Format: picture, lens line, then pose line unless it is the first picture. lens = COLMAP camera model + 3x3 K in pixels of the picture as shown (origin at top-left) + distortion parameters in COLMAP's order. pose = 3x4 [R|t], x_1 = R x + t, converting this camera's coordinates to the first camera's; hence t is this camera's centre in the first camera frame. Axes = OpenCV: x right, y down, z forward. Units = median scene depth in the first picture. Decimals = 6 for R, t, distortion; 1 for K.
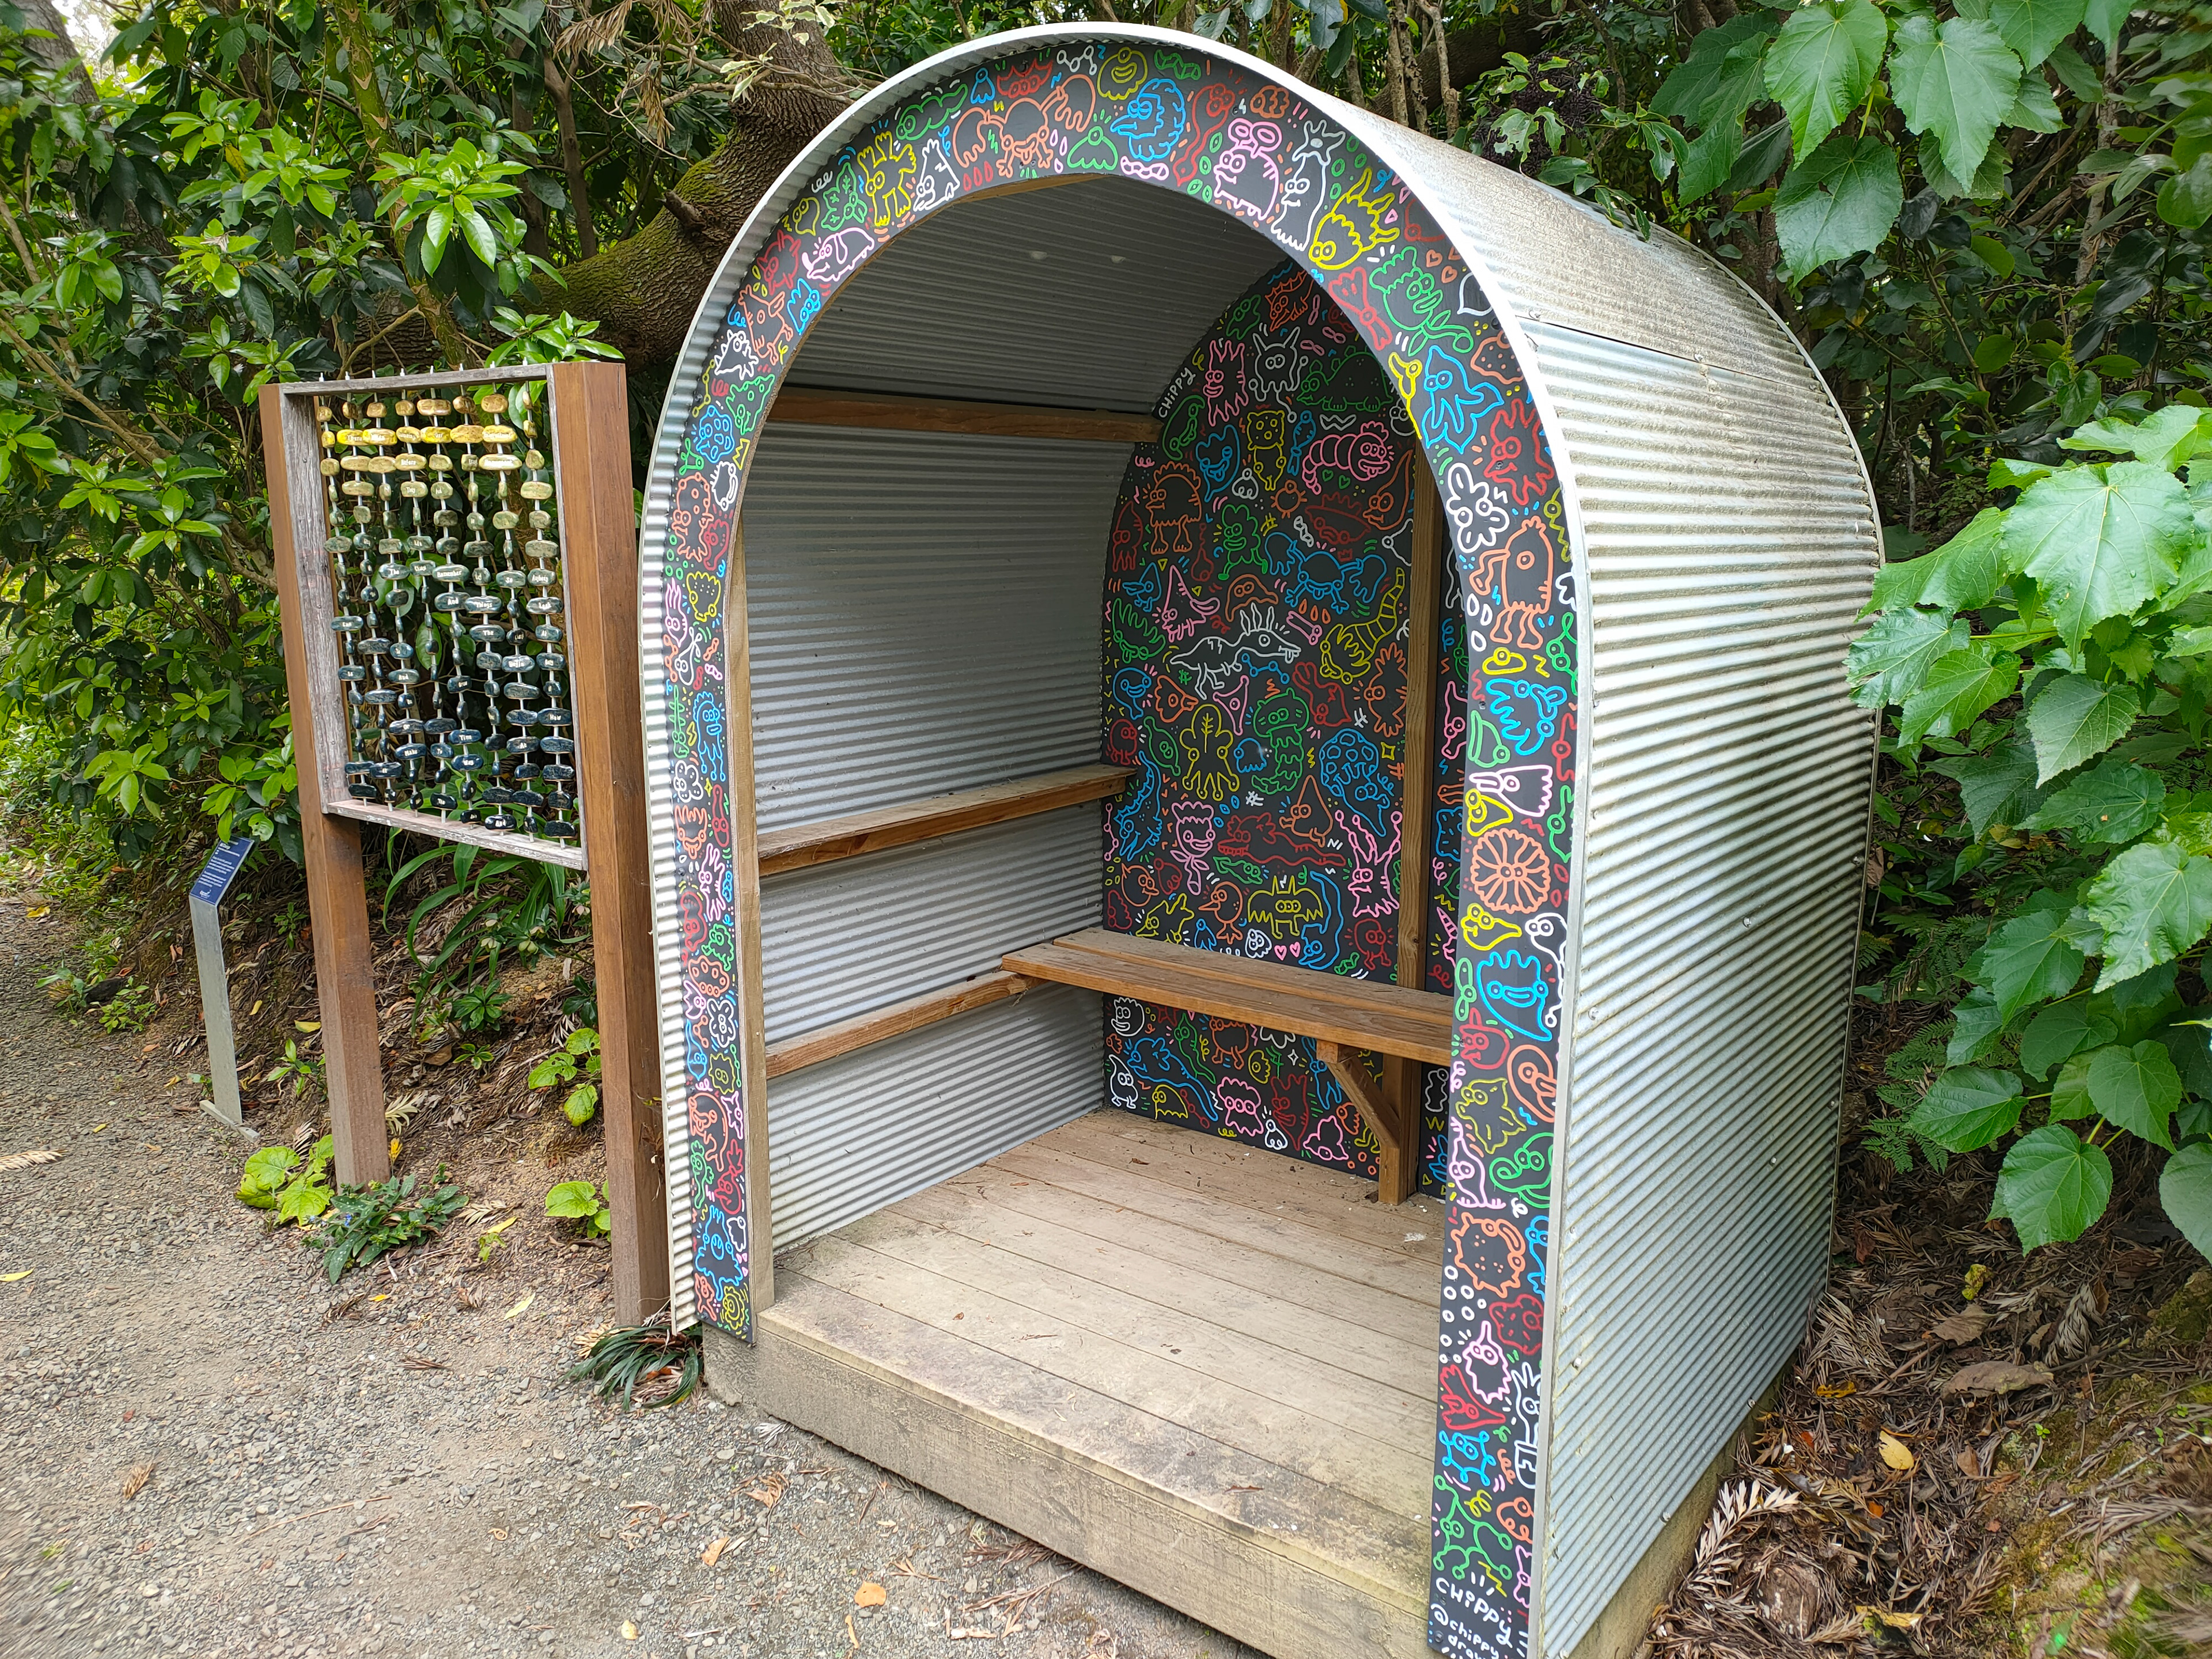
lens RADIAL K [[1678.2, 0, 1108.2], [0, 1678.2, 855.3], [0, 0, 1]] dist [0.078553, -0.104431]
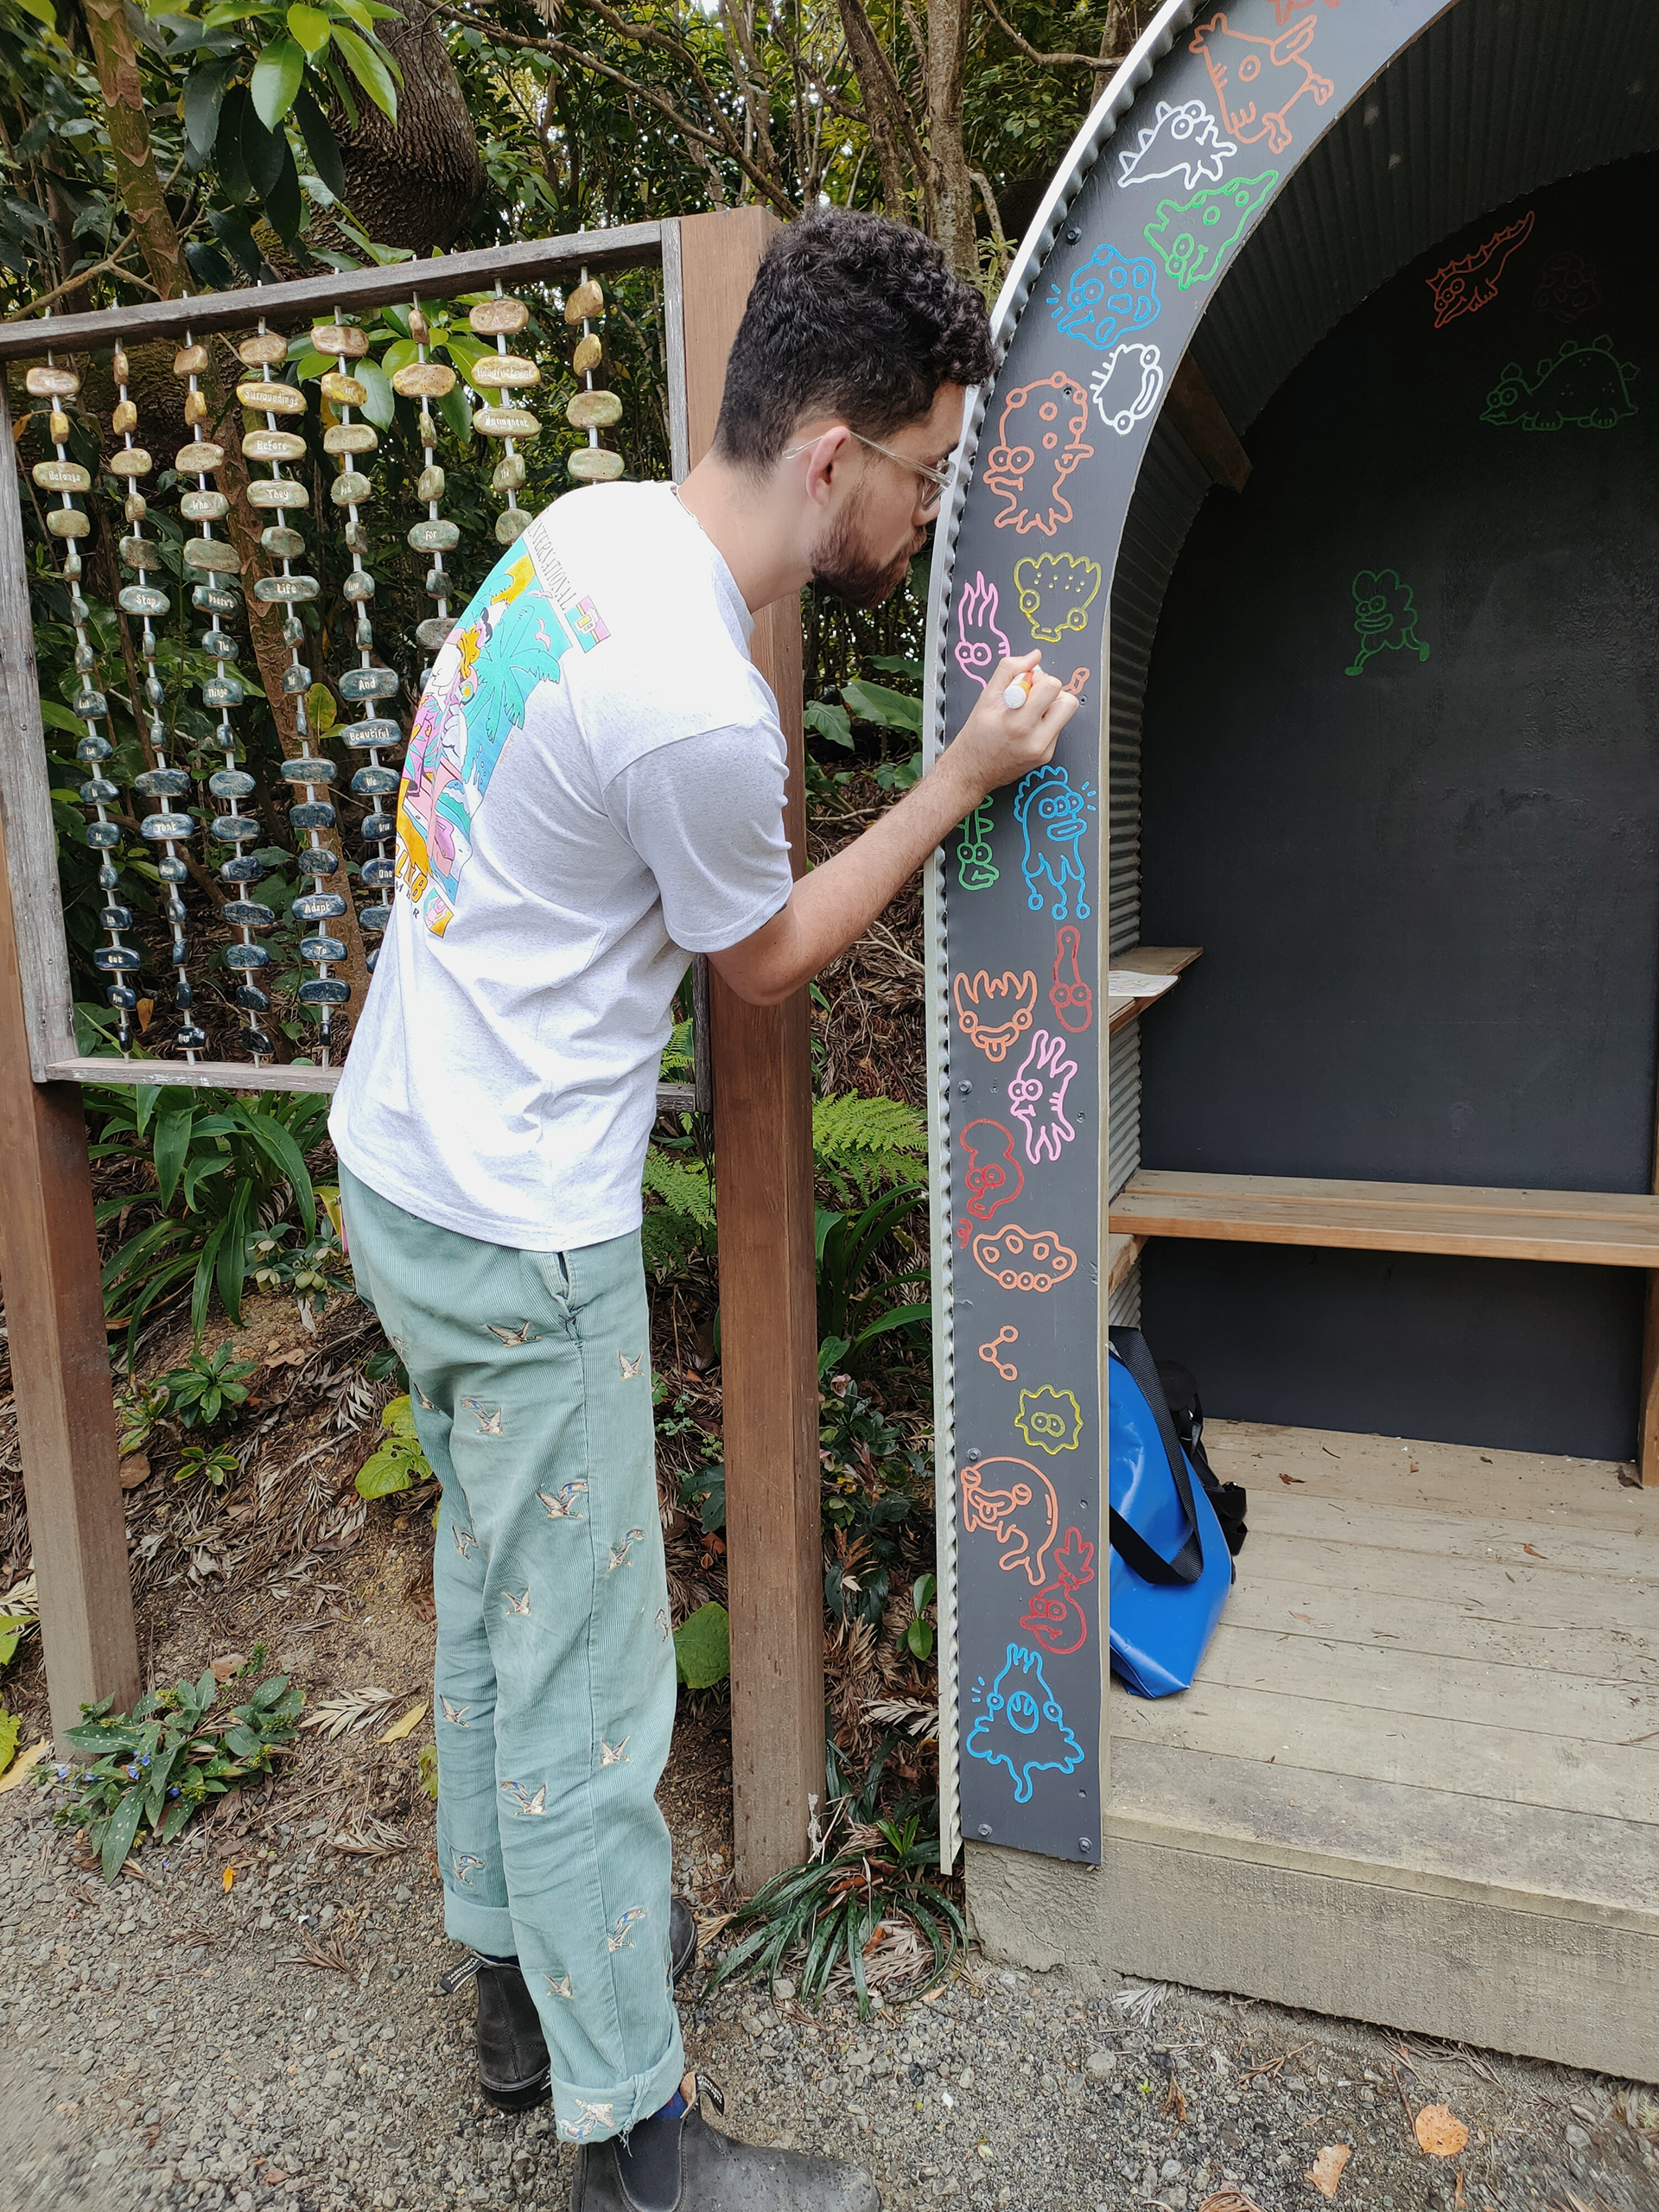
lens RADIAL K [[1678.2, 0, 829.5], [0, 1678.2, 1106.0], [0, 0, 1]] dist [0.078553, -0.104431]
pose [[0.953158, -0.079265, 0.291903, -0.413238], [0.088604, 0.995888, -0.018891, 0.020599], [-0.289206, 0.043870, 0.956261, 0.395824]]
